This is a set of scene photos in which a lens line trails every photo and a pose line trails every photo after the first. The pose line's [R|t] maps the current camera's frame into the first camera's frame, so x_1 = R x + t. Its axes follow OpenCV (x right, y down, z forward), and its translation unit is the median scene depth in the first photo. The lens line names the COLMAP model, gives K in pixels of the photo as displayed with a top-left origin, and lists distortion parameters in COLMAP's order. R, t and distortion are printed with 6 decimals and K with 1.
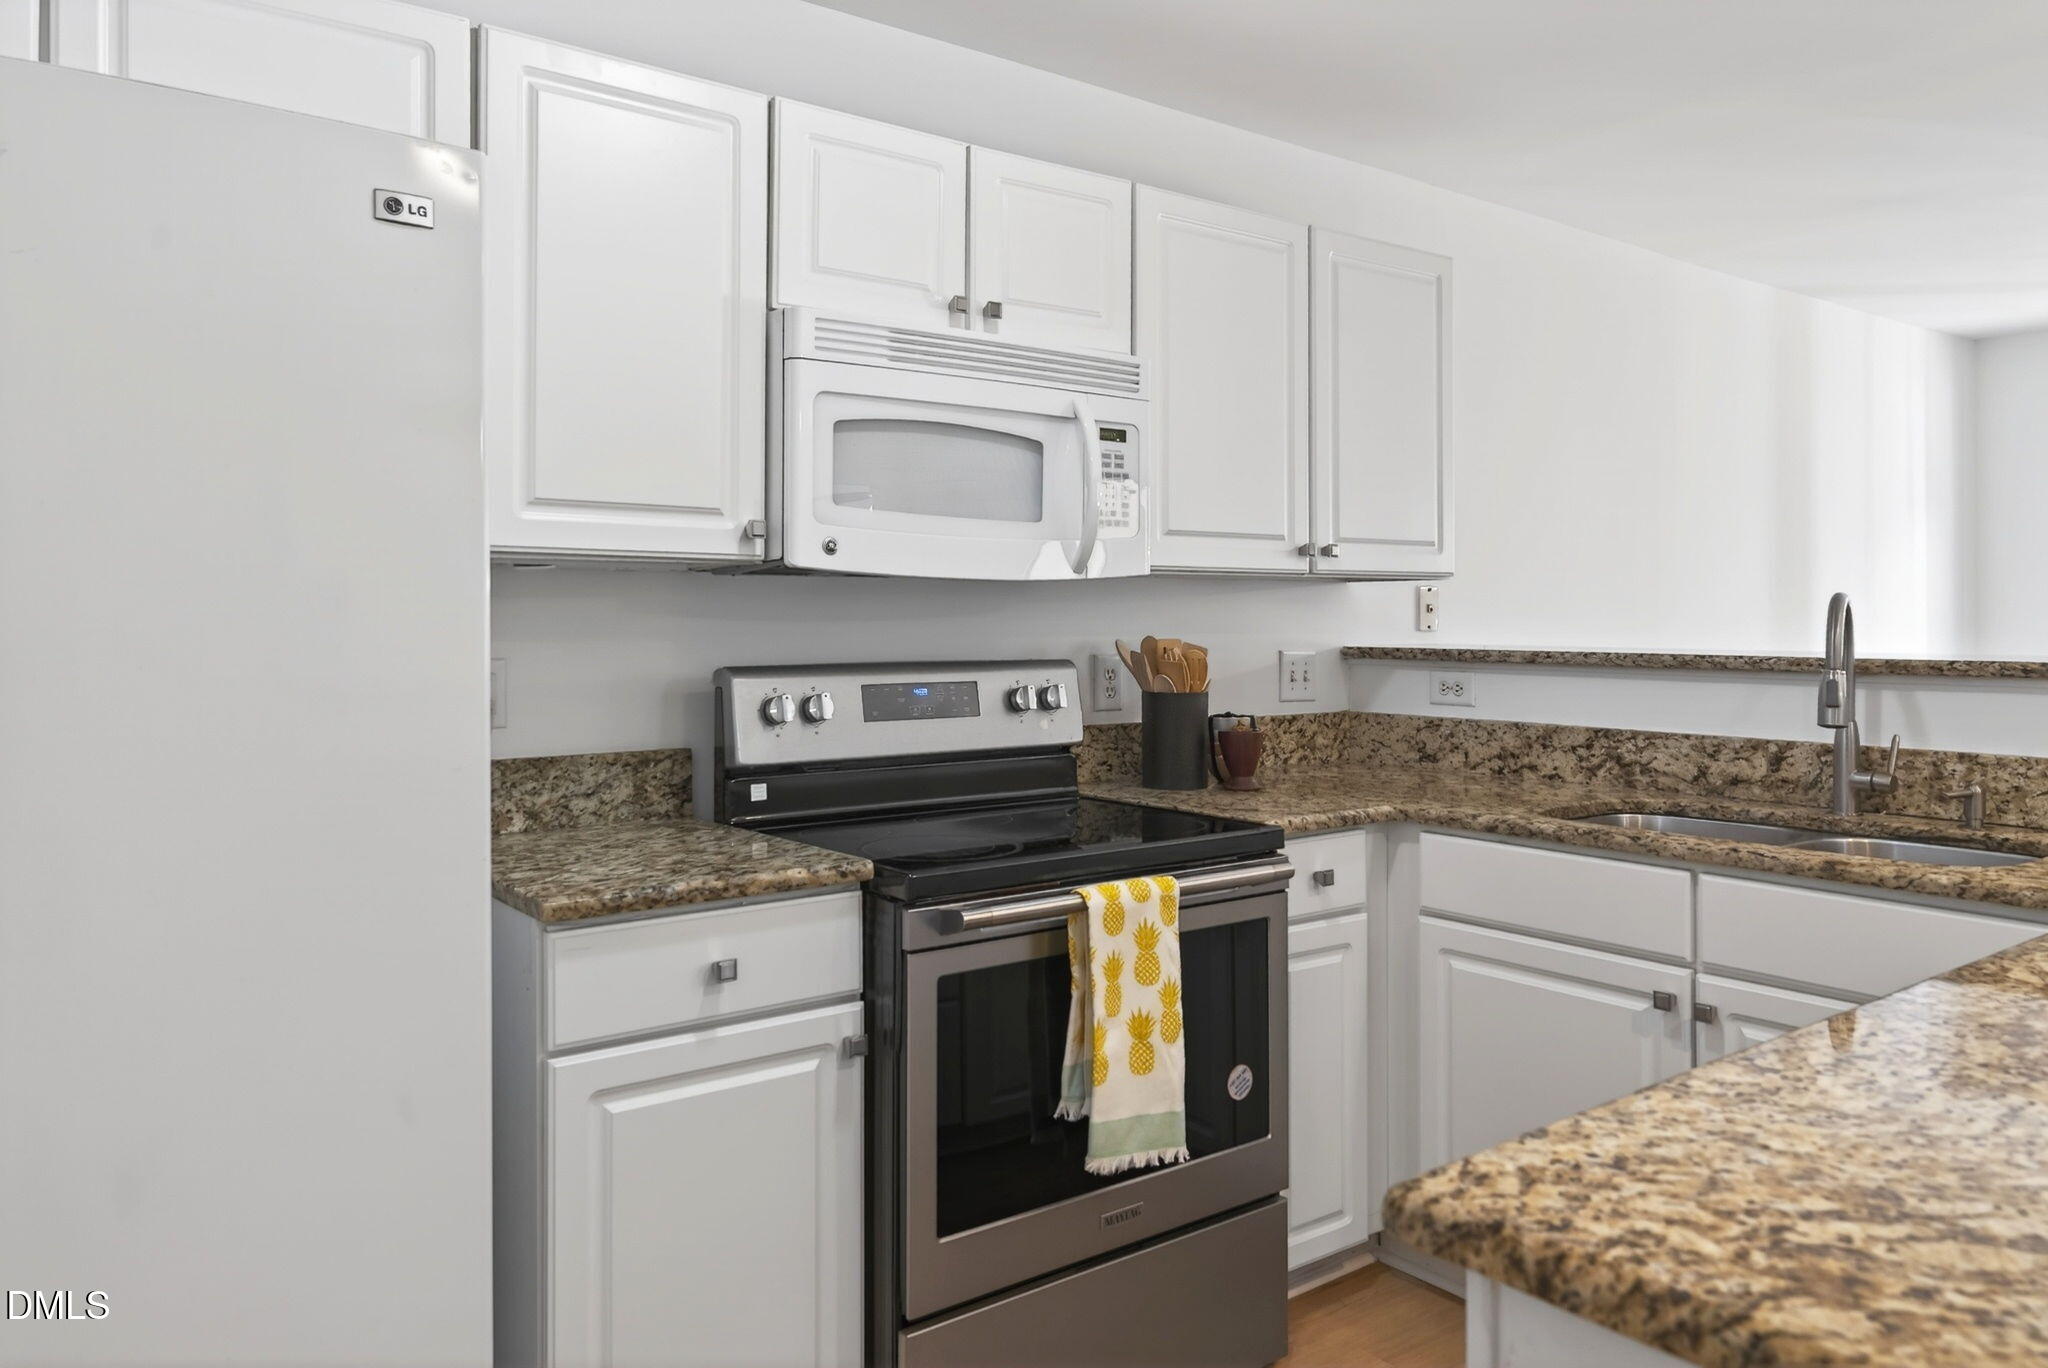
lens RADIAL K [[1426.3, 0, 1019.0], [0, 1426.3, 610.1], [0, 0, 1]] dist [0.004754, 0.001153]
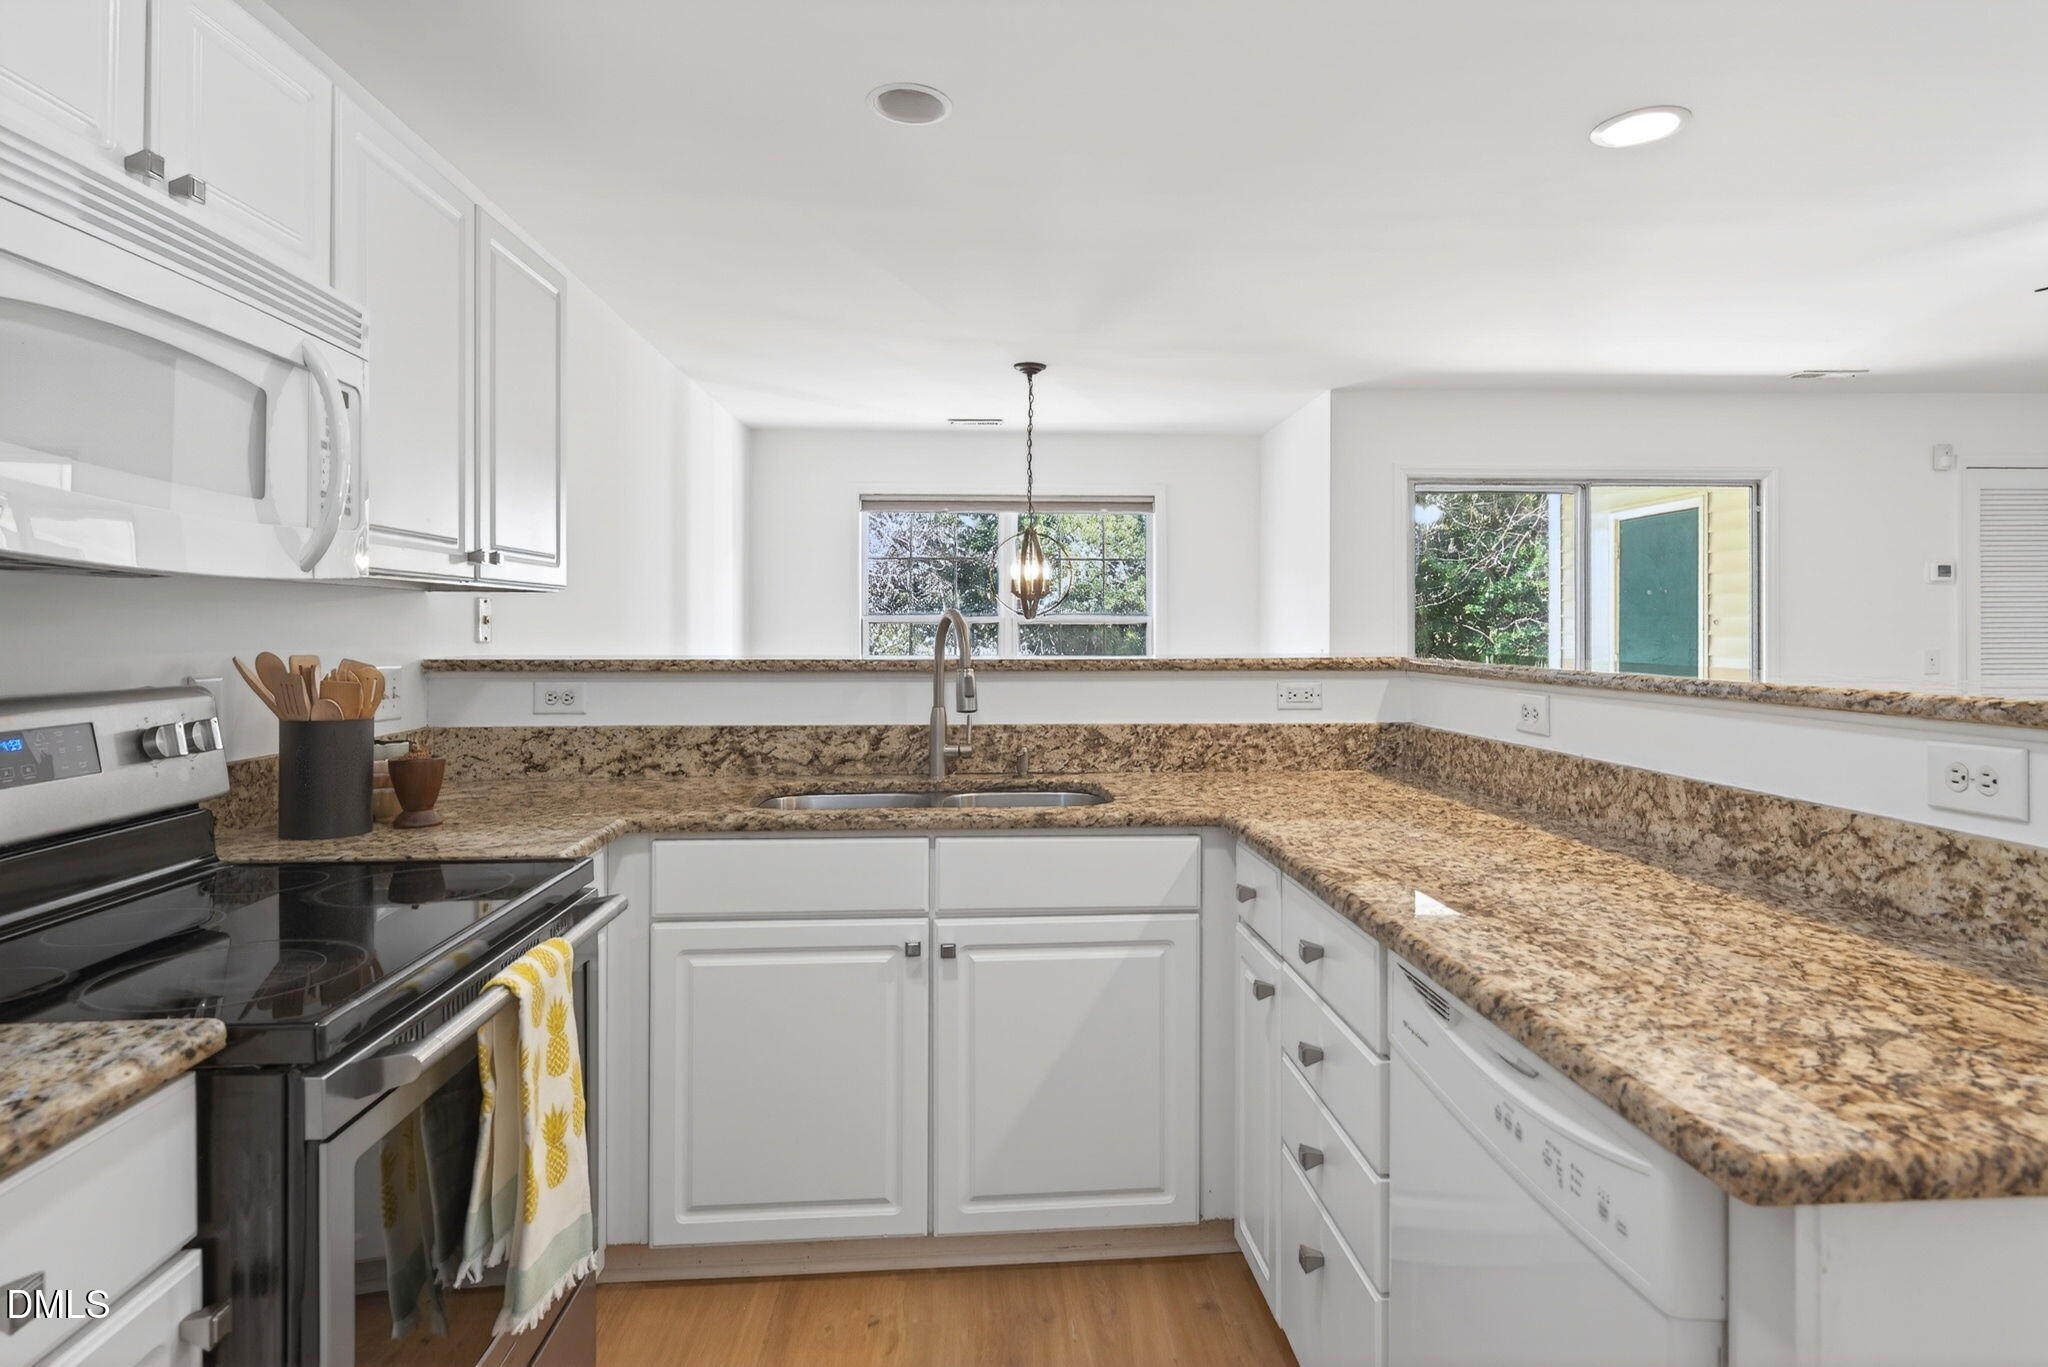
lens RADIAL K [[1148.9, 0, 1047.4], [0, 1148.9, 625.9], [0, 0, 1]] dist [0.001398, -0.000200]
pose [[0.547779, 0.001719, 0.836621, -0.328432], [-0.005019, 0.999987, 0.001232, 0.000663], [-0.836608, -0.004874, 0.547780, 0.421669]]
